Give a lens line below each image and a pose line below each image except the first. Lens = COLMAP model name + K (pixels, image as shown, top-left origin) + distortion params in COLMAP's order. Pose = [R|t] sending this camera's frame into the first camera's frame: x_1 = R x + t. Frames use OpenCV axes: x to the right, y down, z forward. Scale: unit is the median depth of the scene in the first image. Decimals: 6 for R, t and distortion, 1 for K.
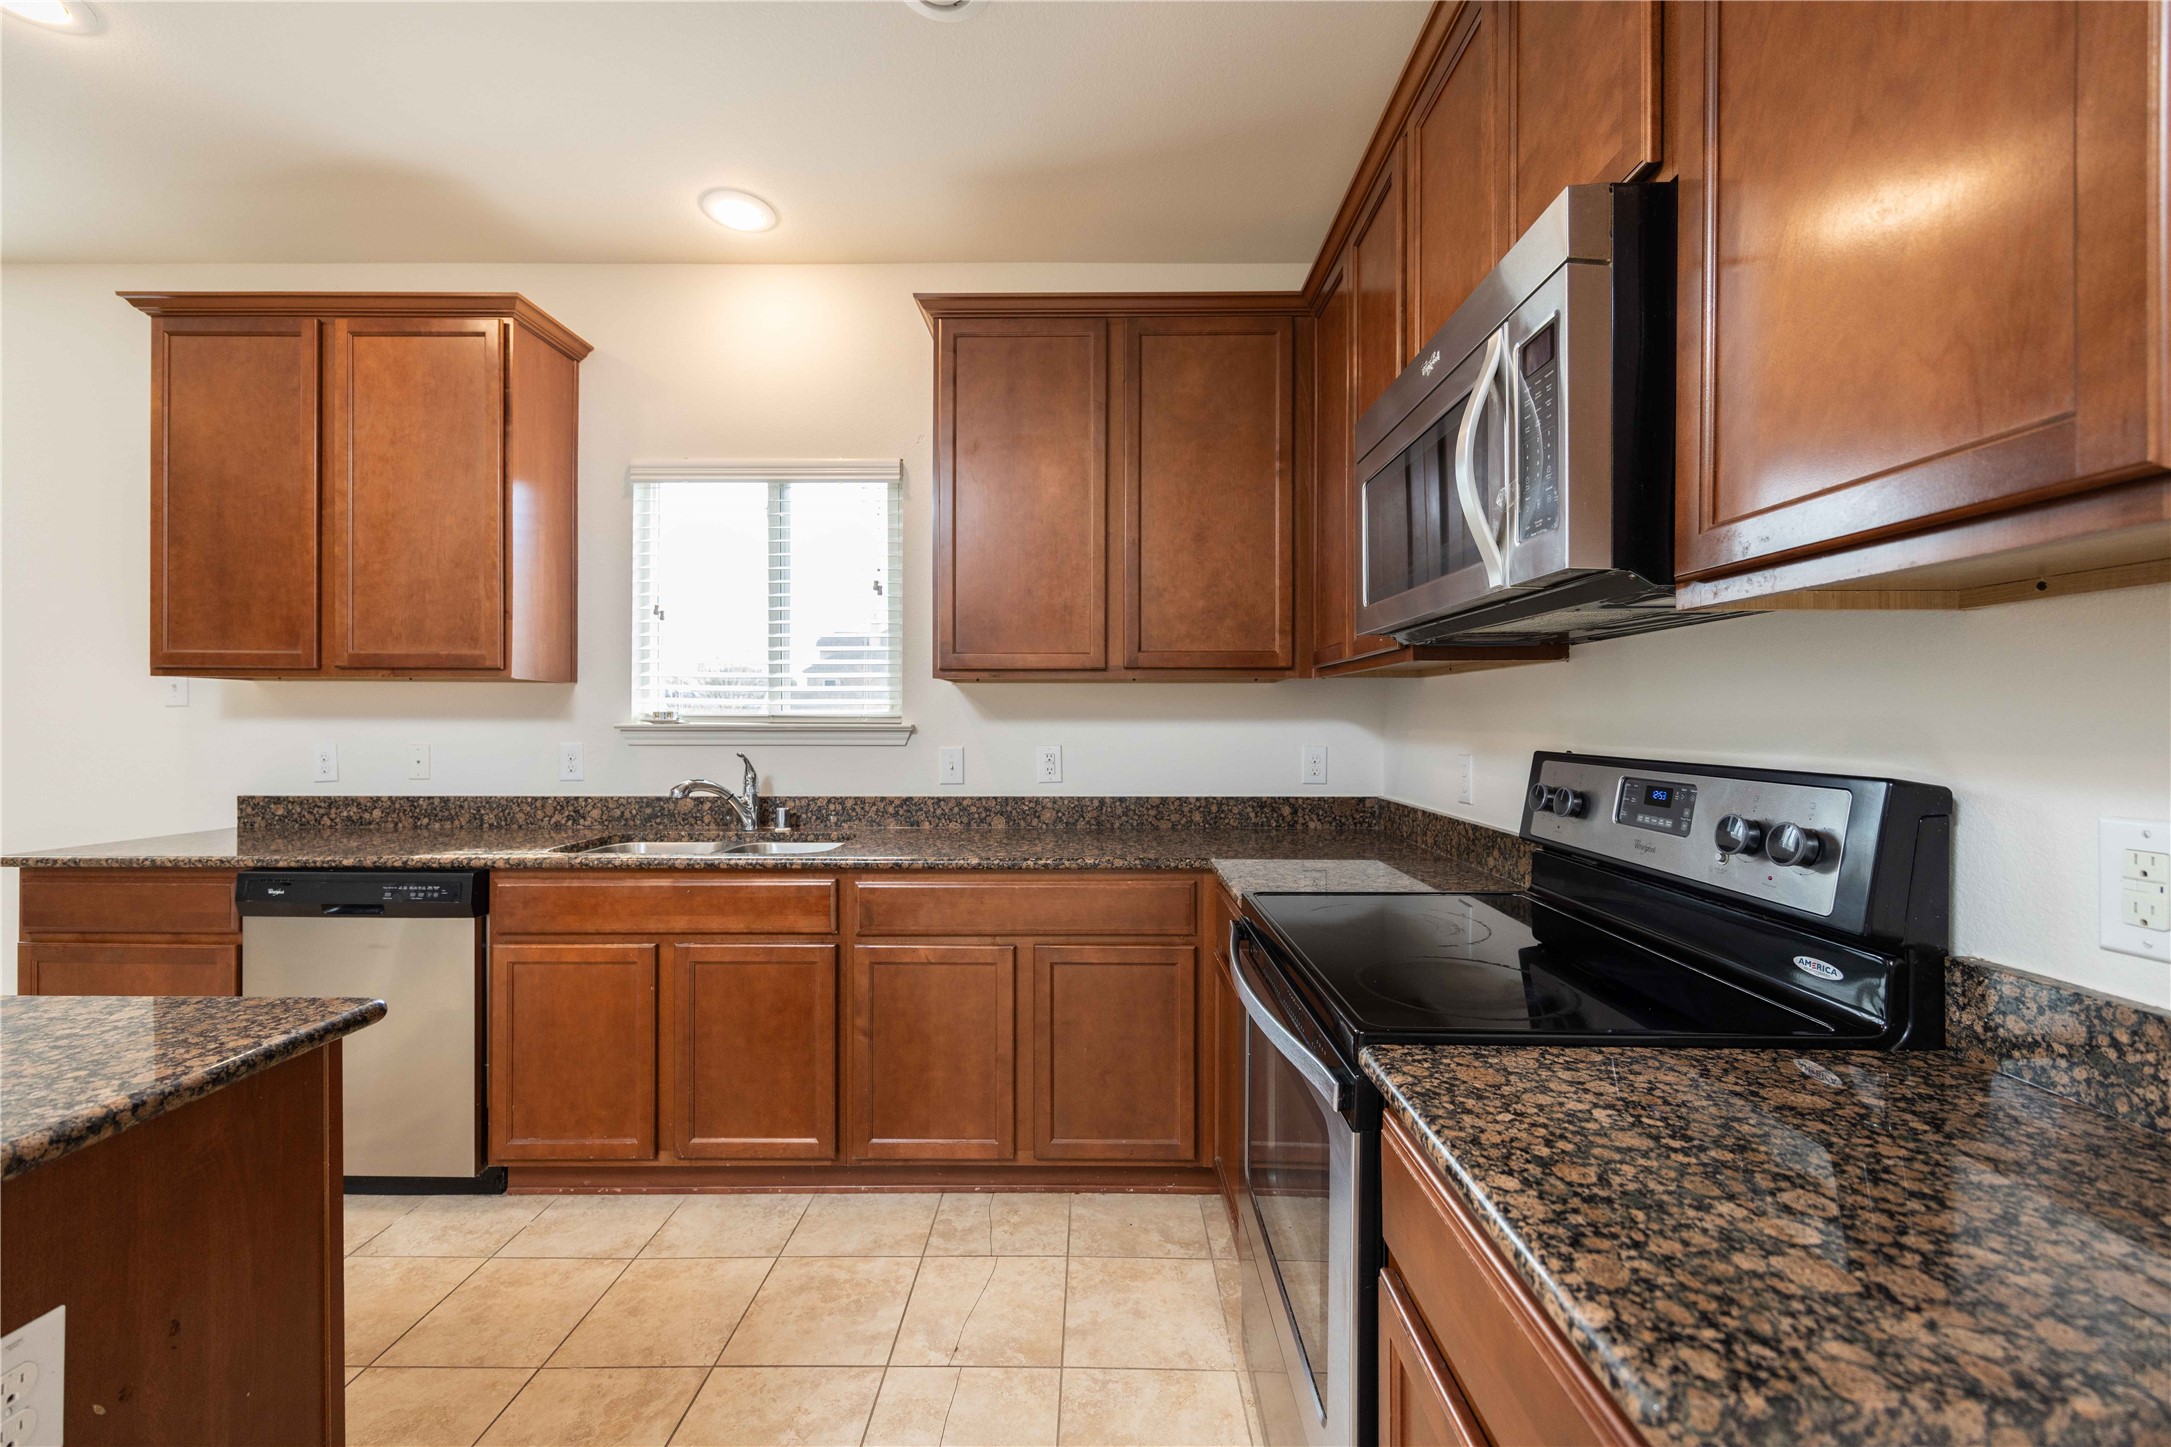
lens RADIAL K [[845.0, 0, 1097.7], [0, 845.0, 721.8], [0, 0, 1]] dist [-0.002102, 0.000482]
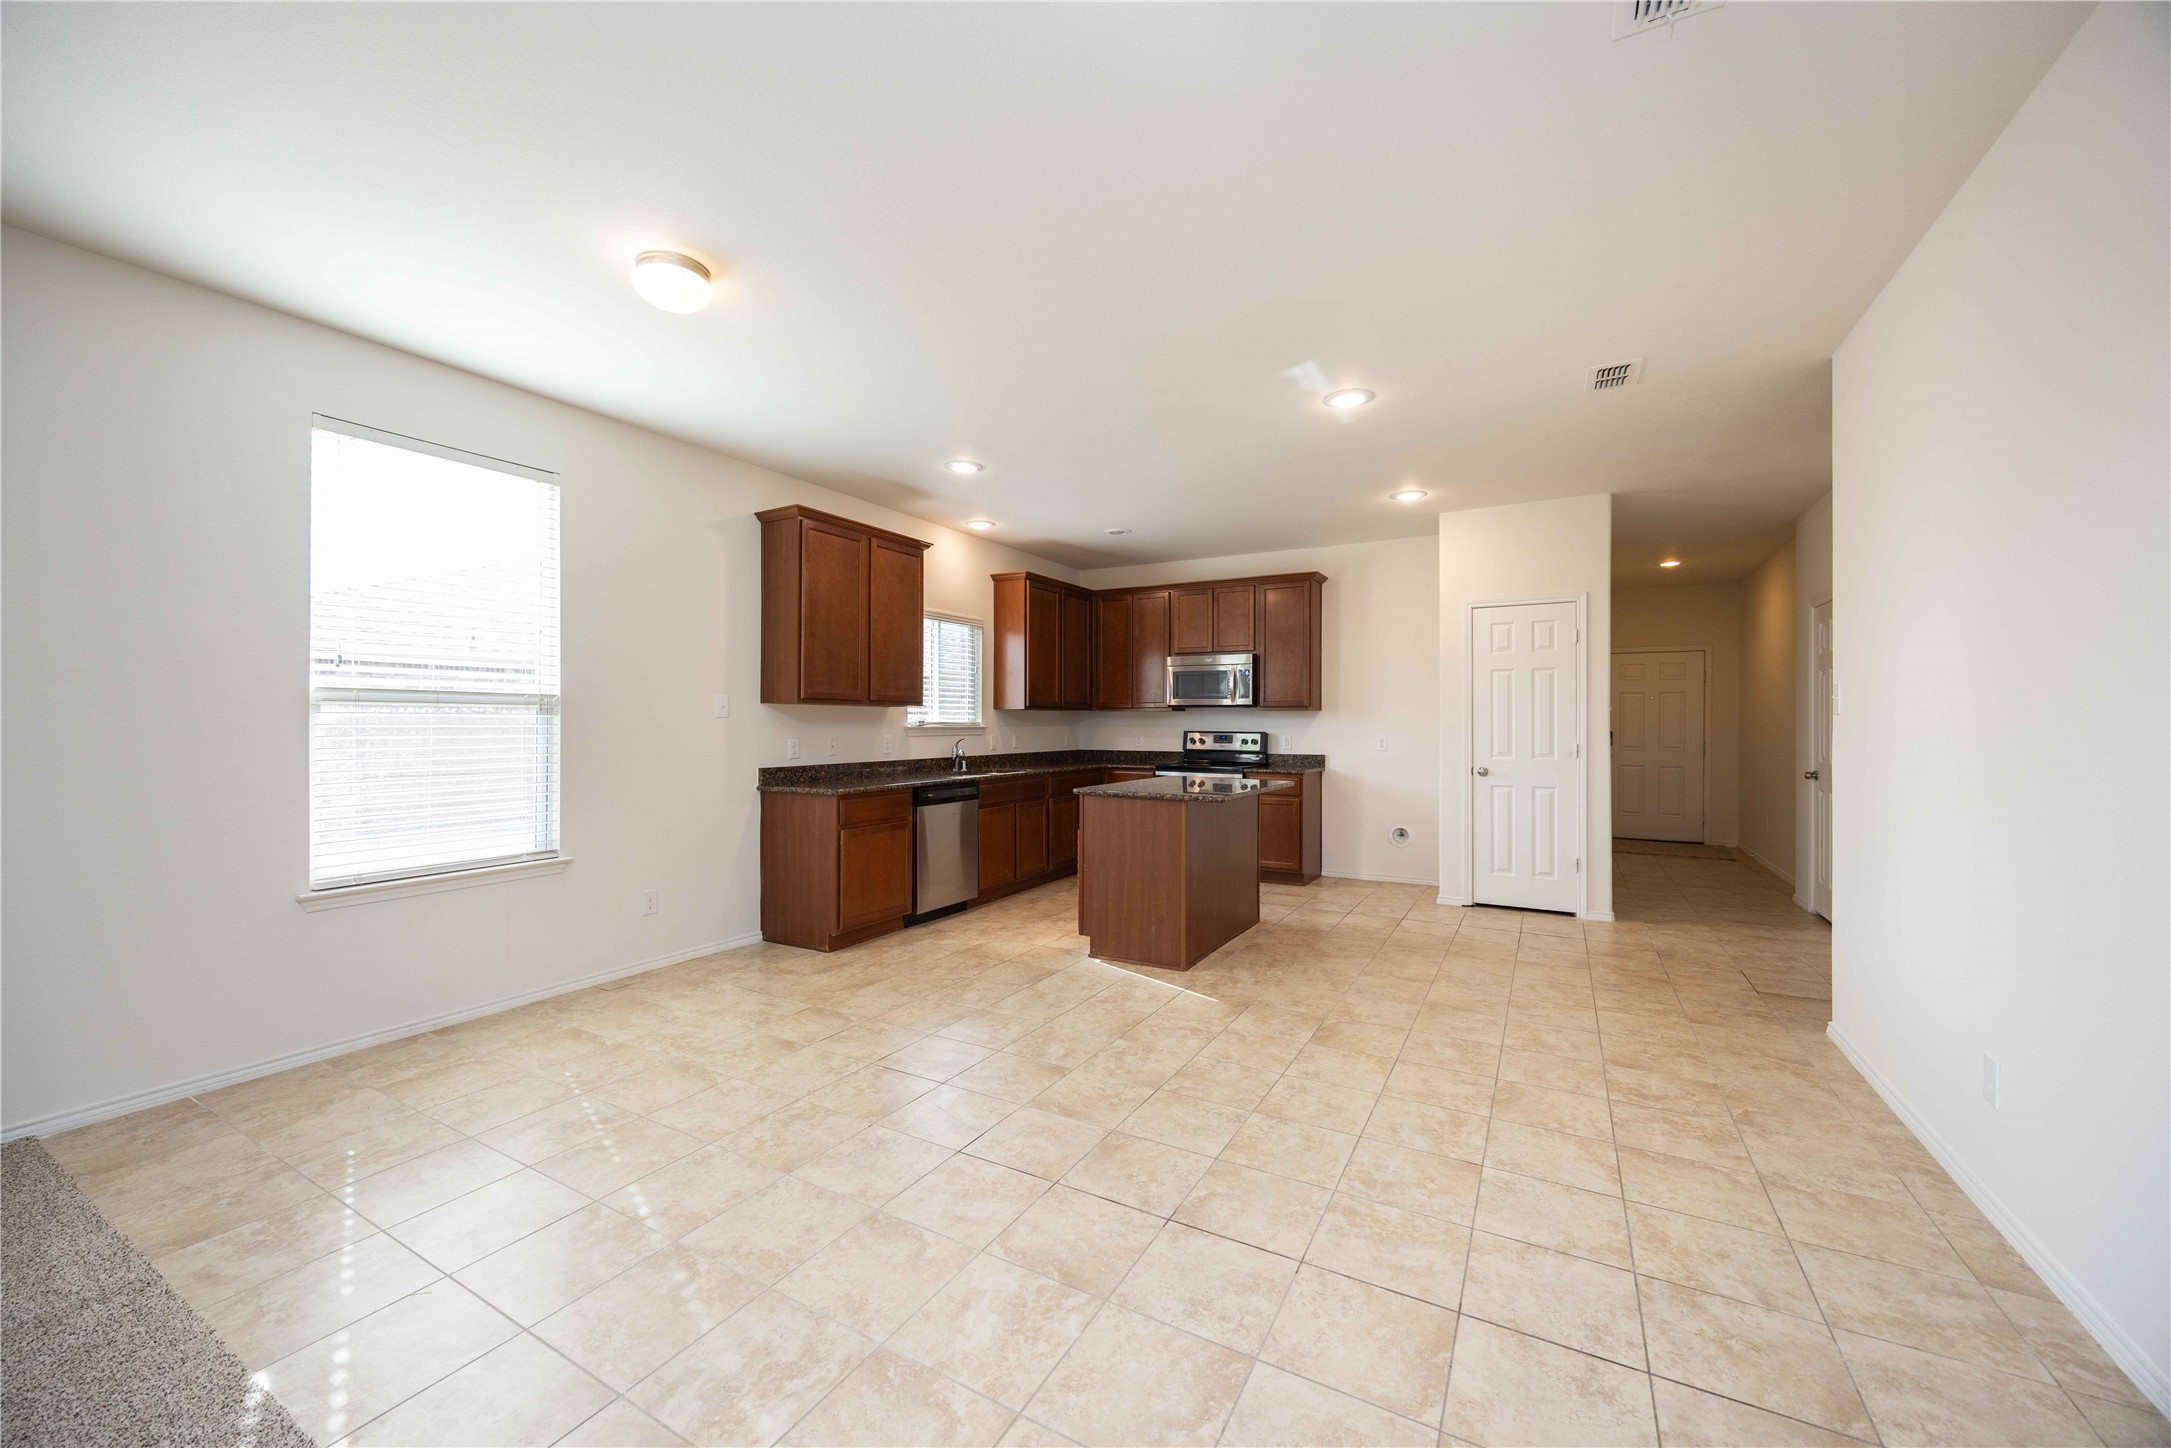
lens RADIAL K [[845.0, 0, 1078.0], [0, 845.0, 712.4], [0, 0, 1]] dist [-0.002102, 0.000482]
pose [[0.496185, 0.009728, 0.868163, -2.300038], [0.000718, 0.999932, -0.011614, -0.007815], [-0.868217, 0.006386, 0.496144, -0.473934]]
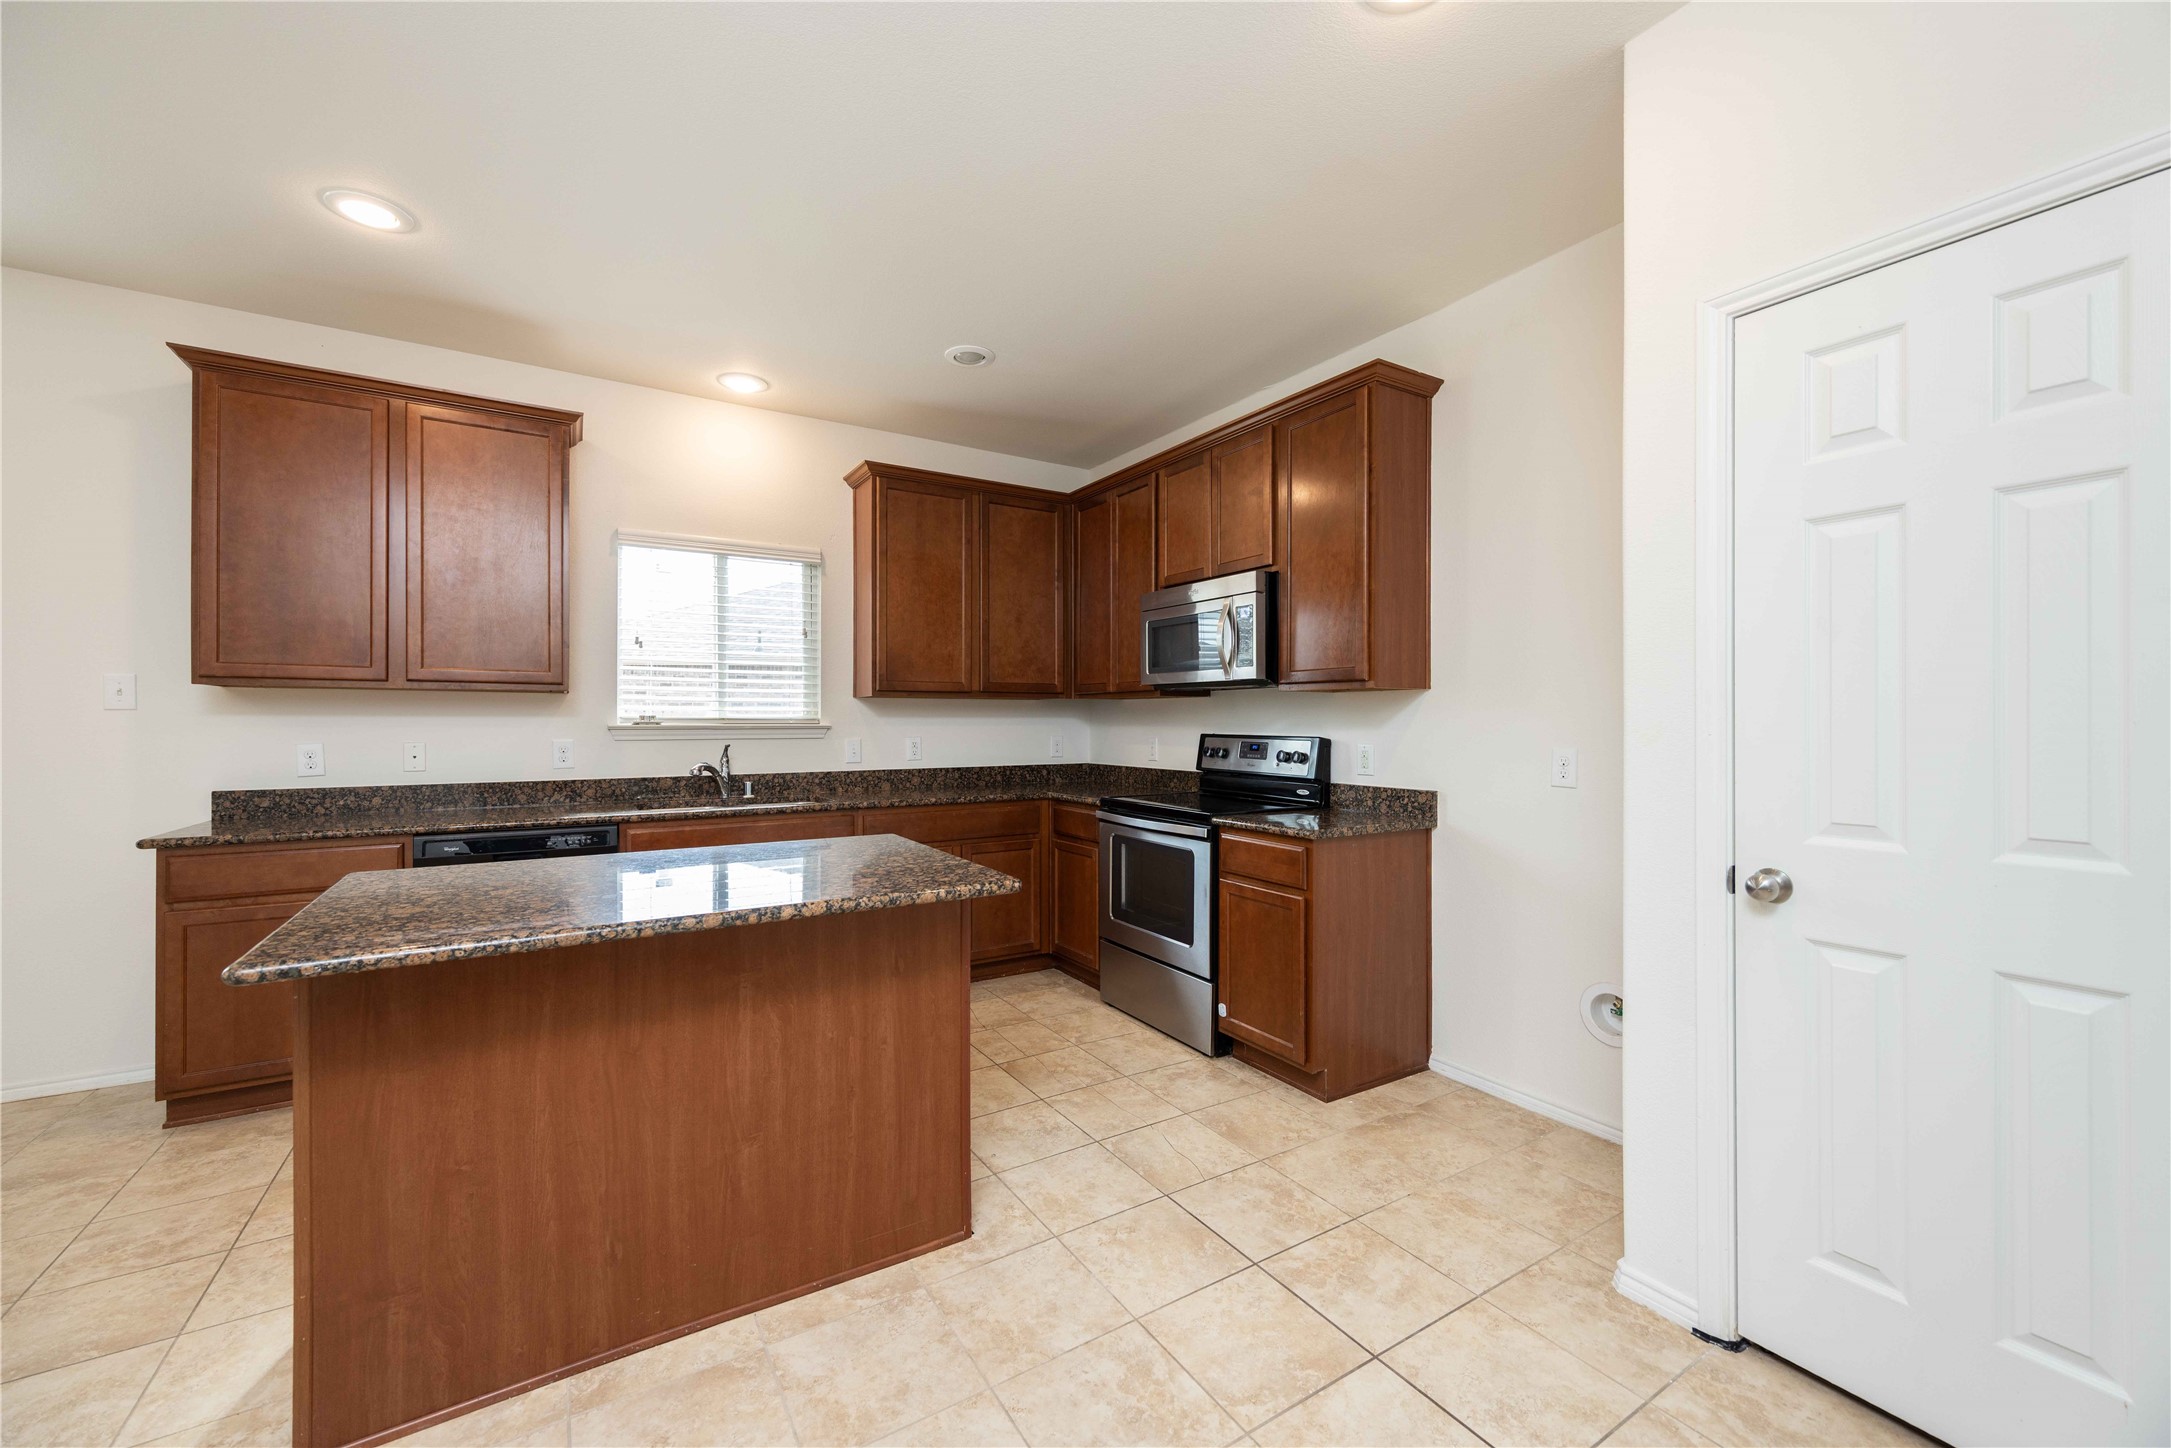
lens RADIAL K [[845.0, 0, 1085.9], [0, 845.0, 724.1], [0, 0, 1]] dist [-0.002102, 0.000482]
pose [[0.846656, -0.003623, 0.532128, -0.658421], [0.001780, 0.999991, 0.003977, -0.002616], [-0.532137, -0.002420, 0.846655, -0.552354]]
